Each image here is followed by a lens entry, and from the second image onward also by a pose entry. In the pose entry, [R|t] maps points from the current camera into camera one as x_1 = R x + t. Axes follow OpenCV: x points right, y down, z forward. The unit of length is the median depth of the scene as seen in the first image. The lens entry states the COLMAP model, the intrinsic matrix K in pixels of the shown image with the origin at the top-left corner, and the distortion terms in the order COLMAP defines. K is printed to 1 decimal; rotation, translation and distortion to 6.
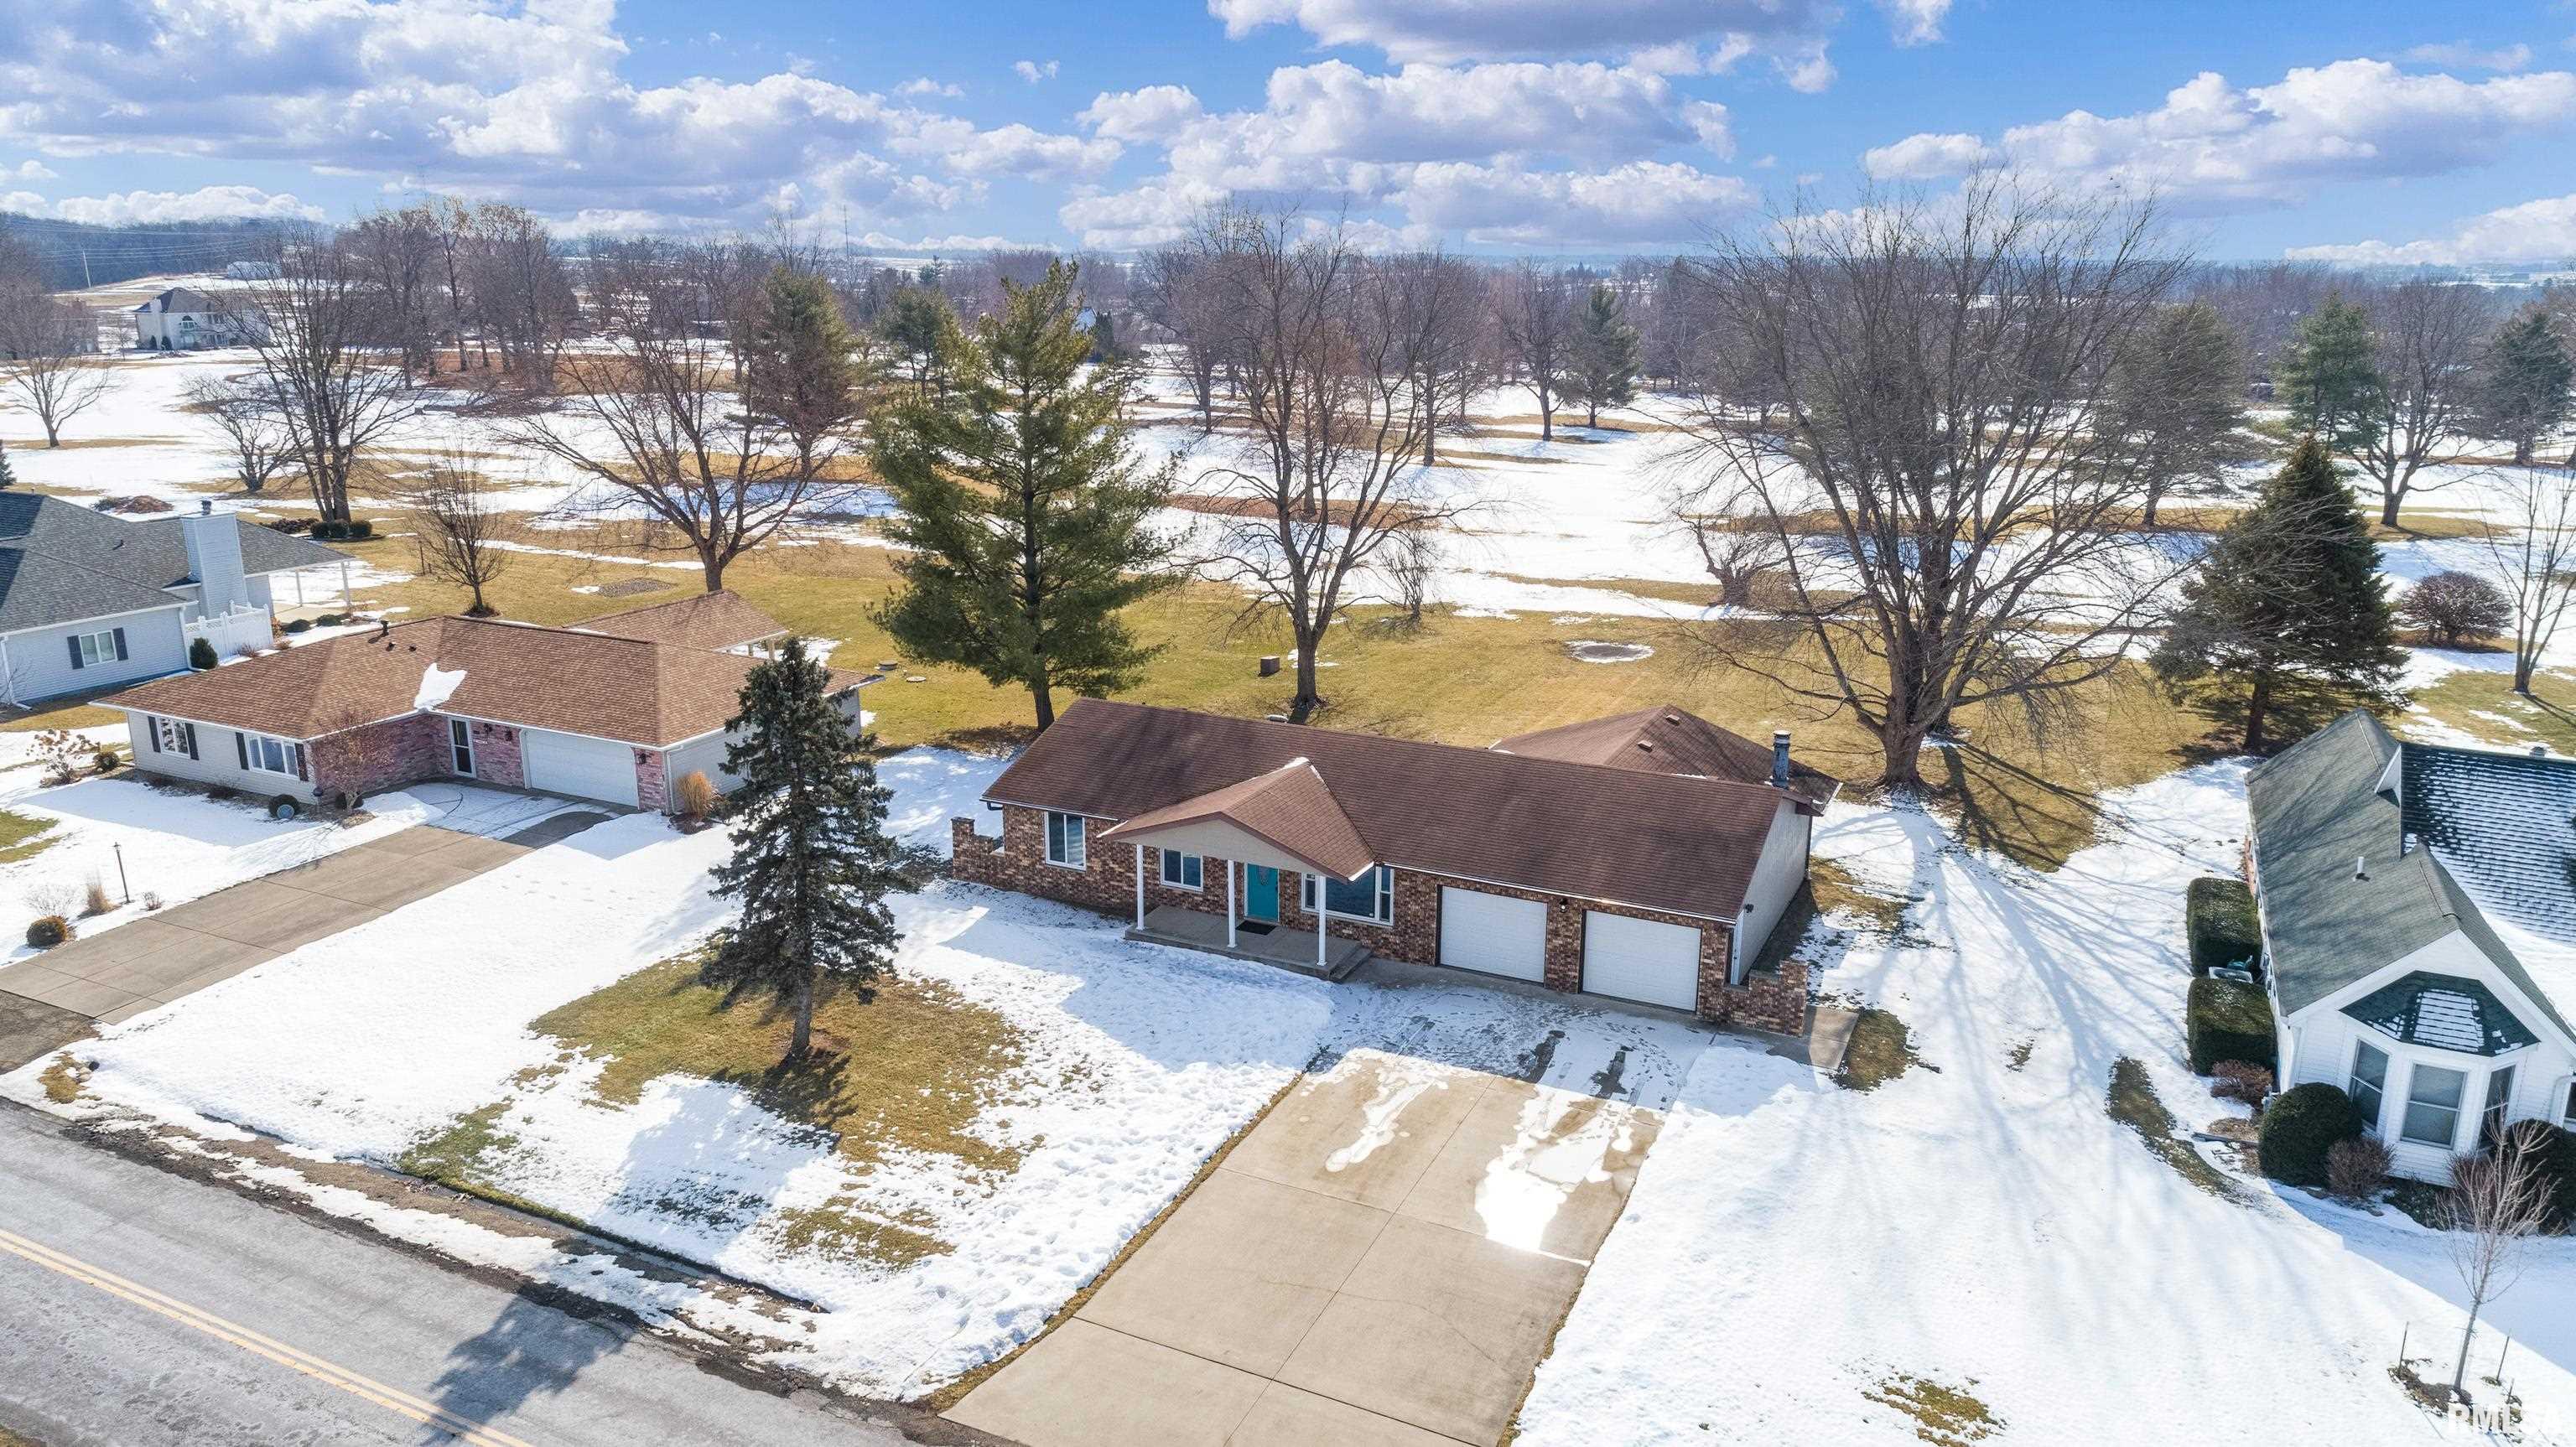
lens RADIAL K [[1735.9, 0, 1308.3], [0, 1735.9, 727.3], [0, 0, 1]] dist [0.008081, 0.006363]
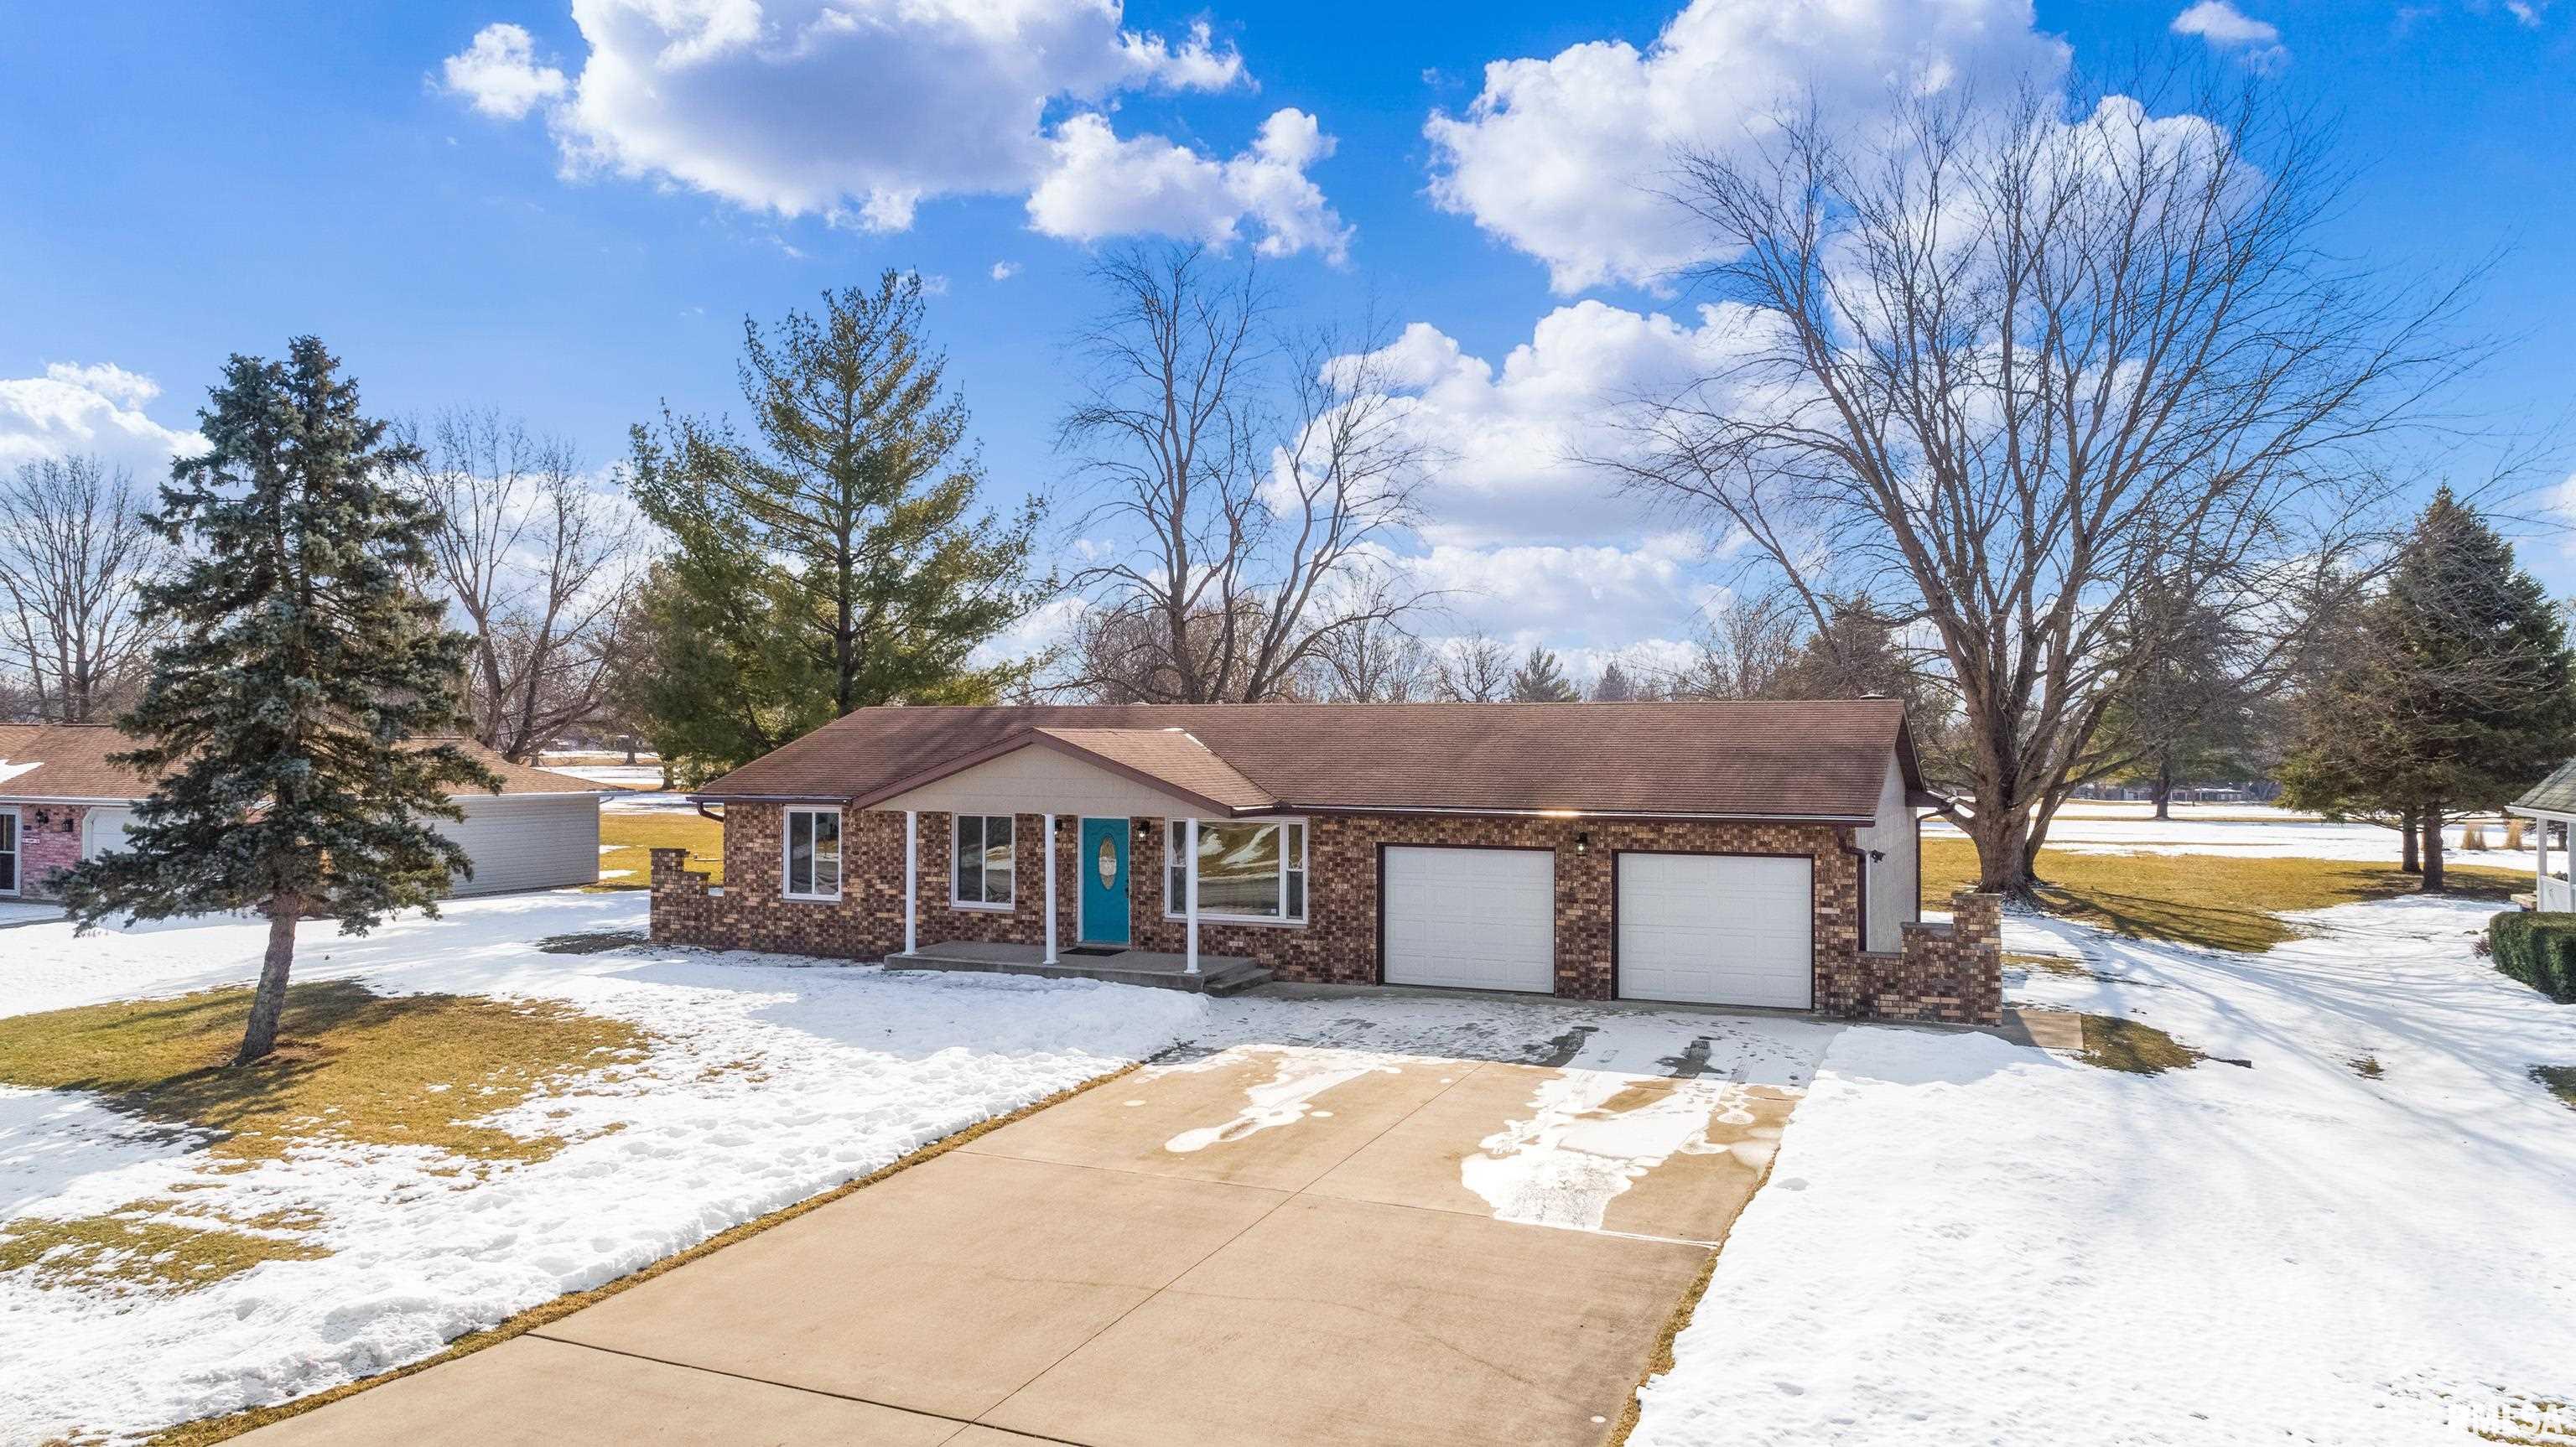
lens RADIAL K [[1735.9, 0, 1308.3], [0, 1735.9, 727.3], [0, 0, 1]] dist [0.008081, 0.006363]
pose [[0.999374, -0.000198, 0.035390, 0.029871], [0.009794, 0.962476, -0.271189, 0.241253], [-0.034008, 0.271366, 0.961875, 0.421320]]
